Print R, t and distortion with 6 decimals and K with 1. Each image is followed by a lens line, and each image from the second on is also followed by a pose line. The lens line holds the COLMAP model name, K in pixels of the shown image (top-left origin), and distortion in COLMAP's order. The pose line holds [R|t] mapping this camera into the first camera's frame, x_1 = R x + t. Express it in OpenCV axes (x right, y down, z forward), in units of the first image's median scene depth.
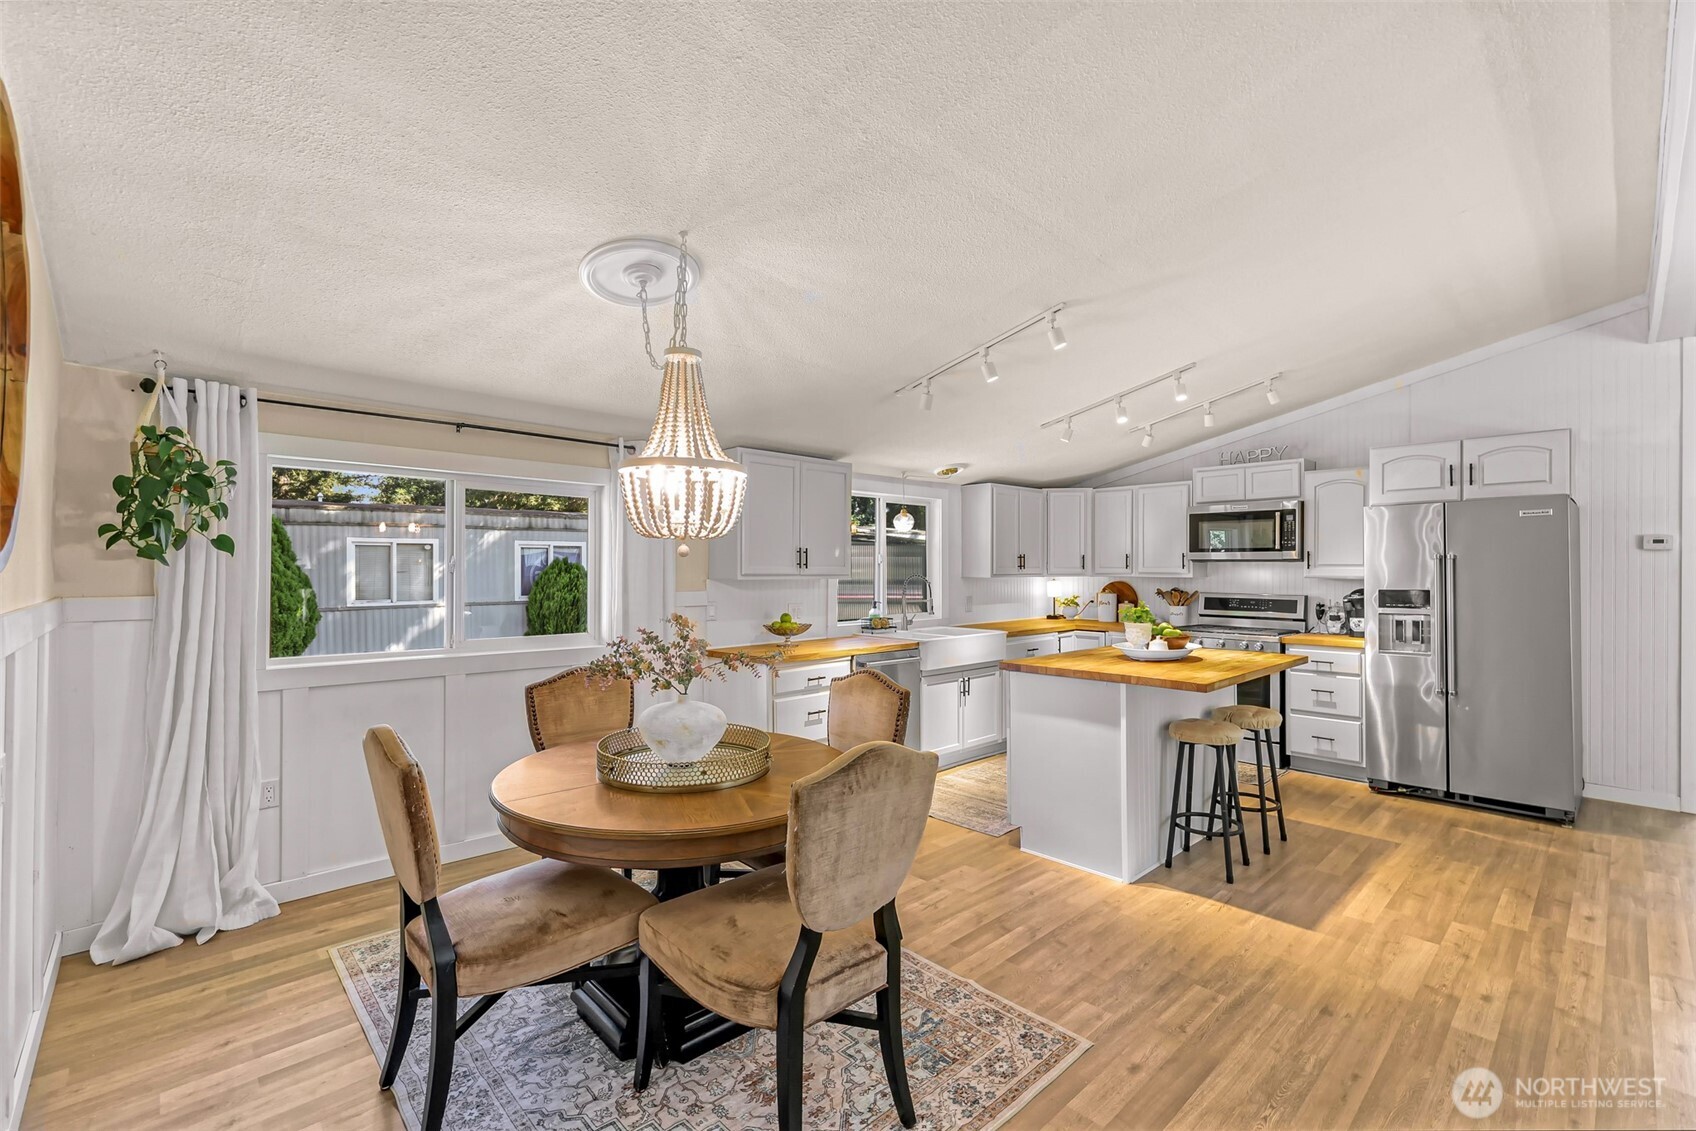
lens RADIAL K [[730.9, 0, 839.0], [0, 730.9, 564.1], [0, 0, 1]] dist [-0.000518, 0.000090]
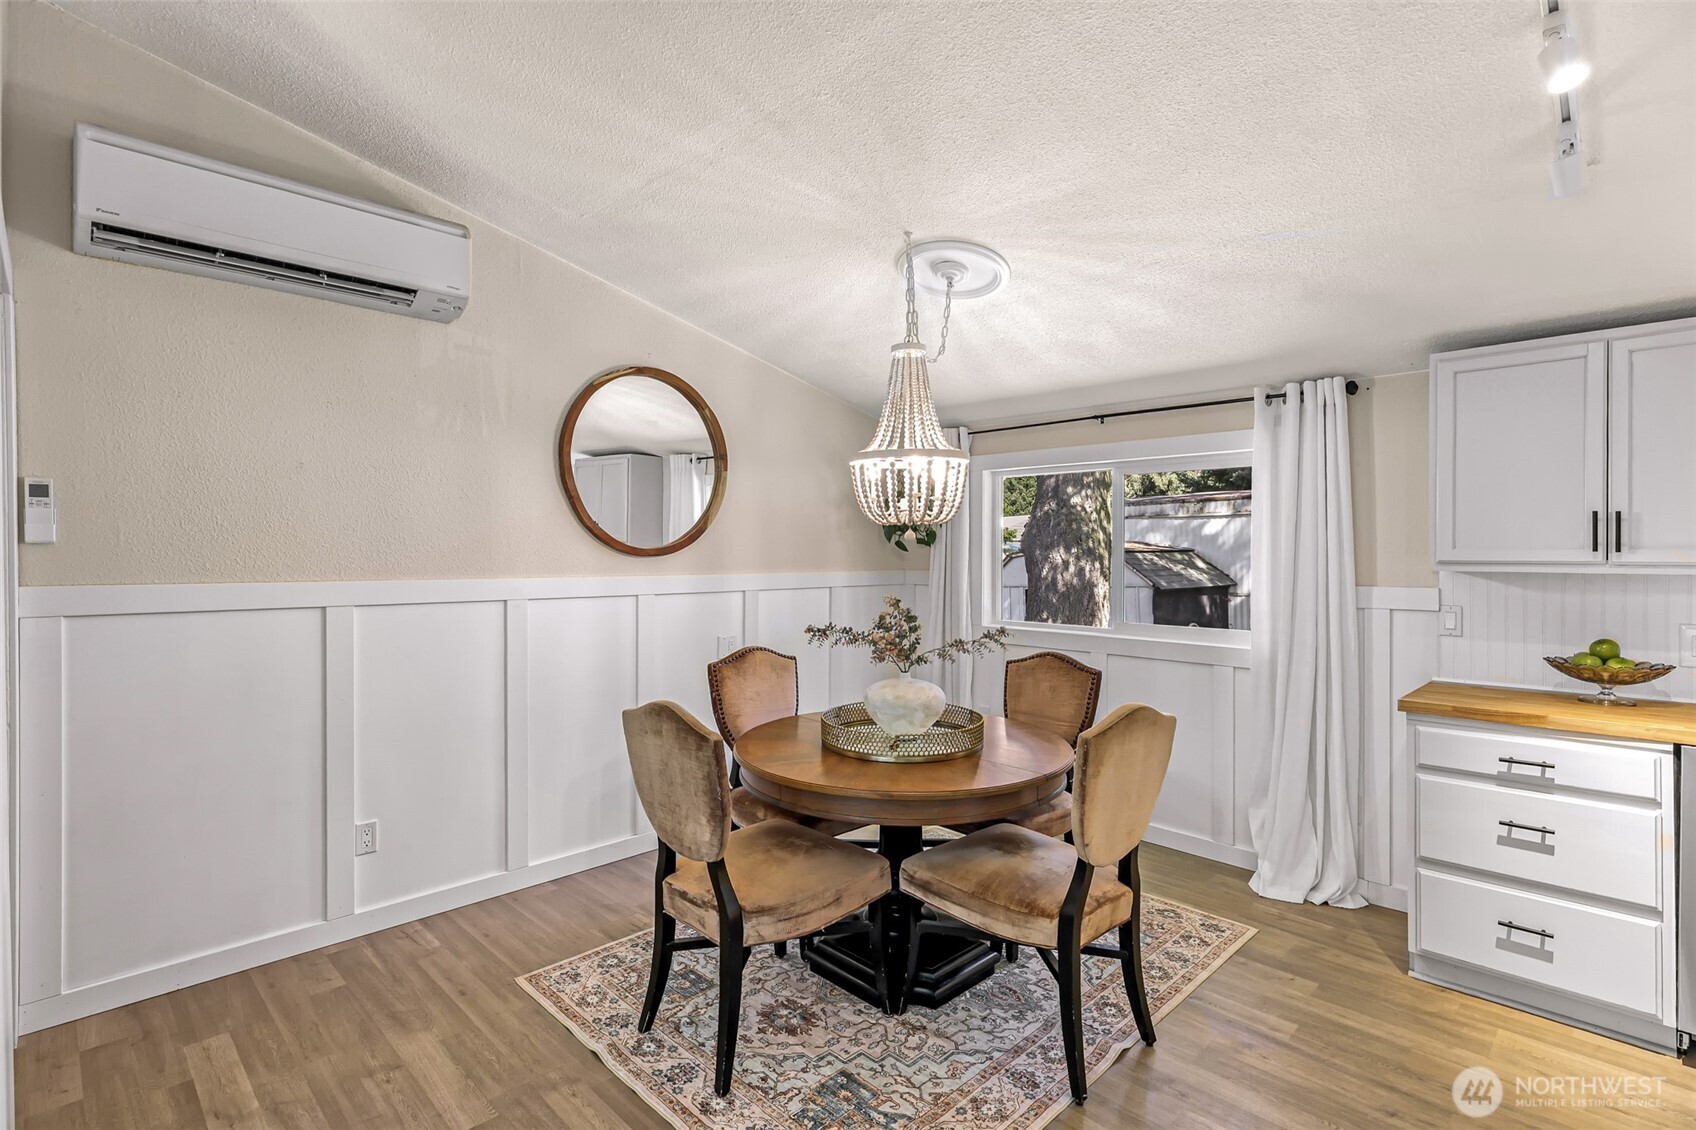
lens RADIAL K [[808.8, 0, 848.0], [0, 808.8, 559.1], [0, 0, 1]] dist [0.005369, 0.001608]
pose [[0.030661, 0.001732, -0.999528, 0.460720], [0.007825, 0.999967, 0.001973, 0.005027], [0.999499, -0.007882, 0.030646, 0.426740]]
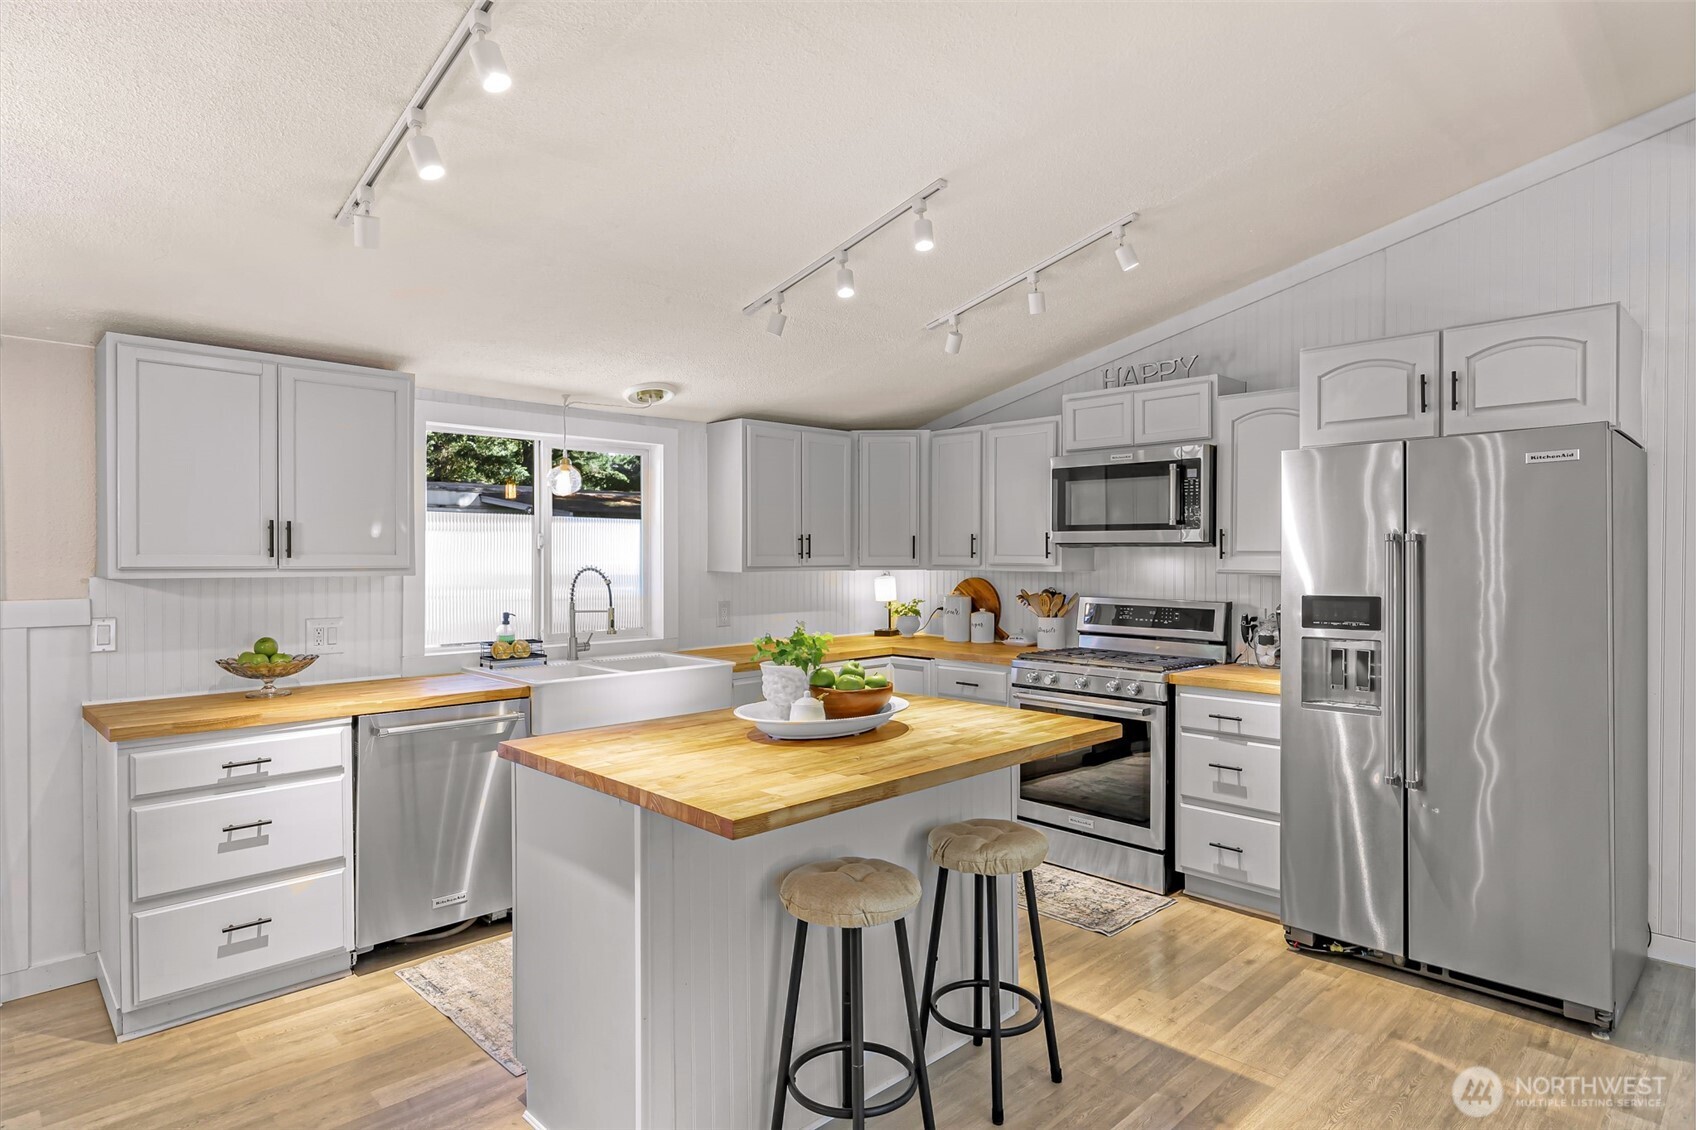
lens RADIAL K [[930.9, 0, 847.0], [0, 930.9, 557.8], [0, 0, 1]] dist [0.005217, -0.002884]
pose [[0.999748, 0.000506, 0.022442, 0.339704], [-0.000707, 0.999960, 0.008951, -0.000815], [-0.022436, -0.008965, 0.999708, 0.261102]]
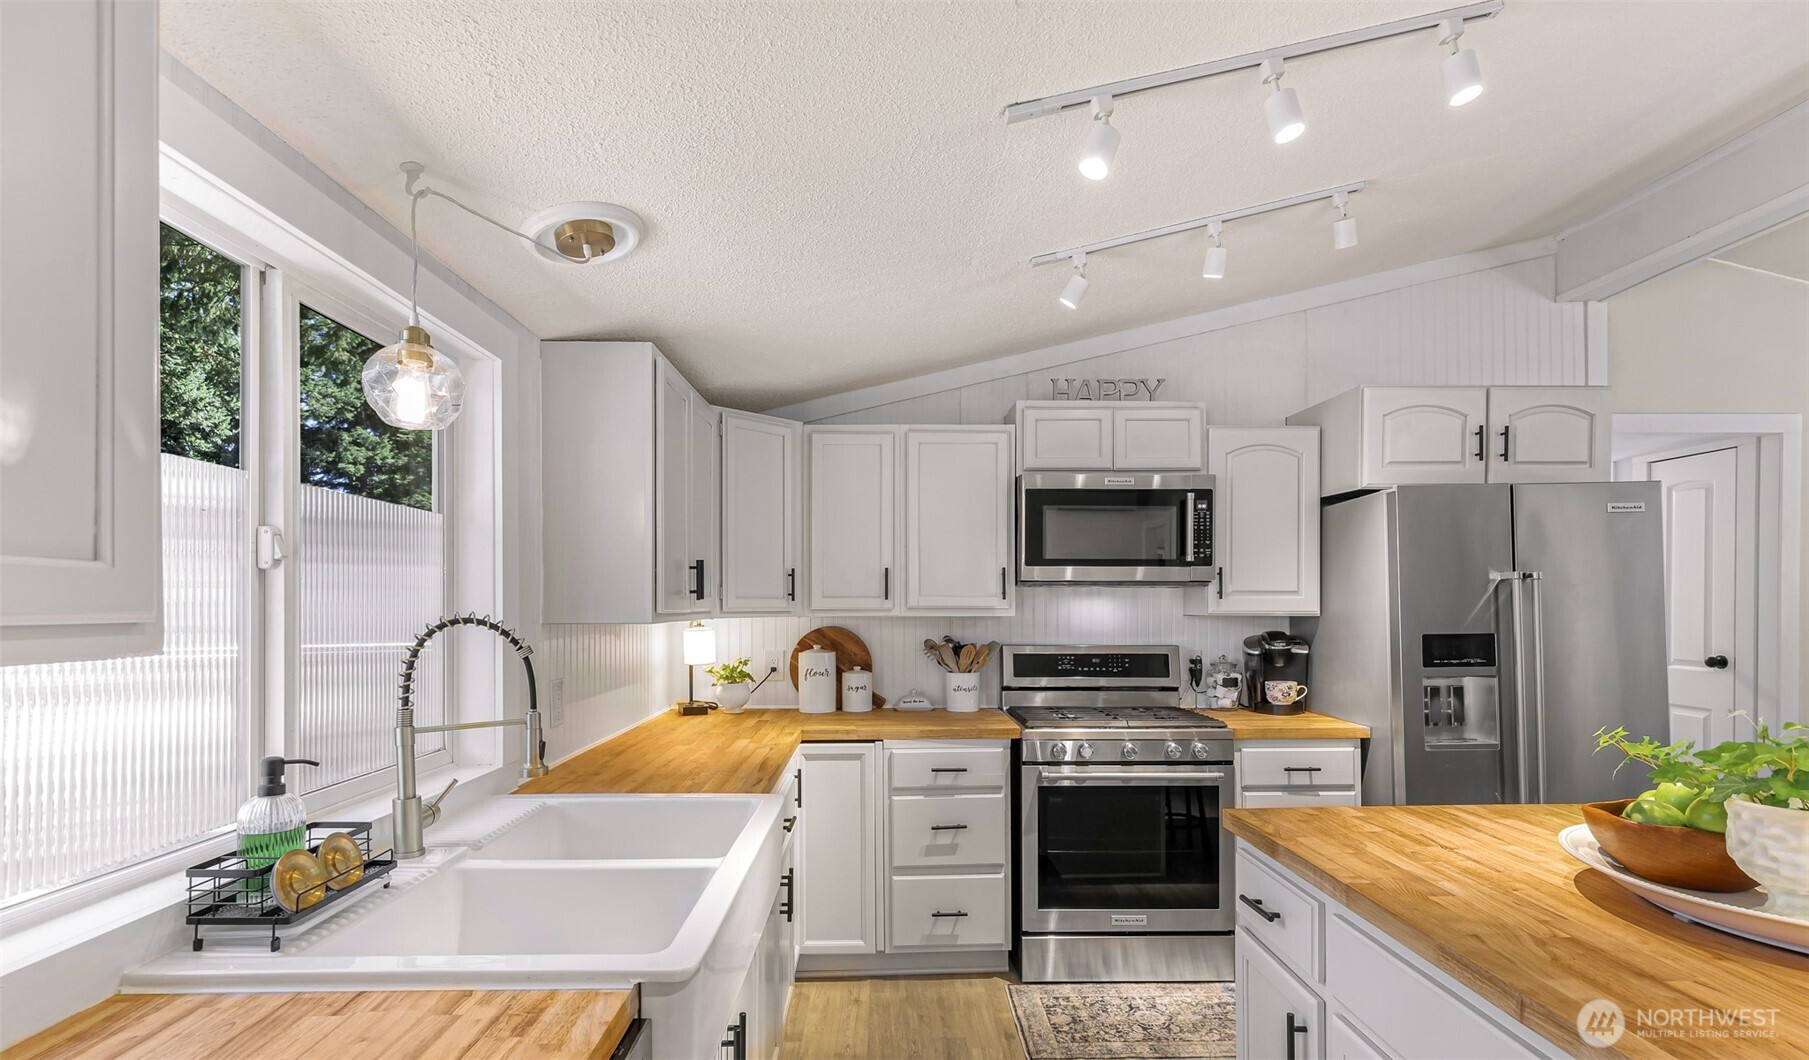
lens RADIAL K [[842.6, 0, 886.7], [0, 842.6, 602.0], [0, 0, 1]] dist [-0.000219, -0.000048]
pose [[0.673594, 0.000773, 0.739101, -0.007652], [-0.002005, 0.999998, 0.000782, 0.009677], [-0.739099, -0.002009, 0.673594, 0.803518]]
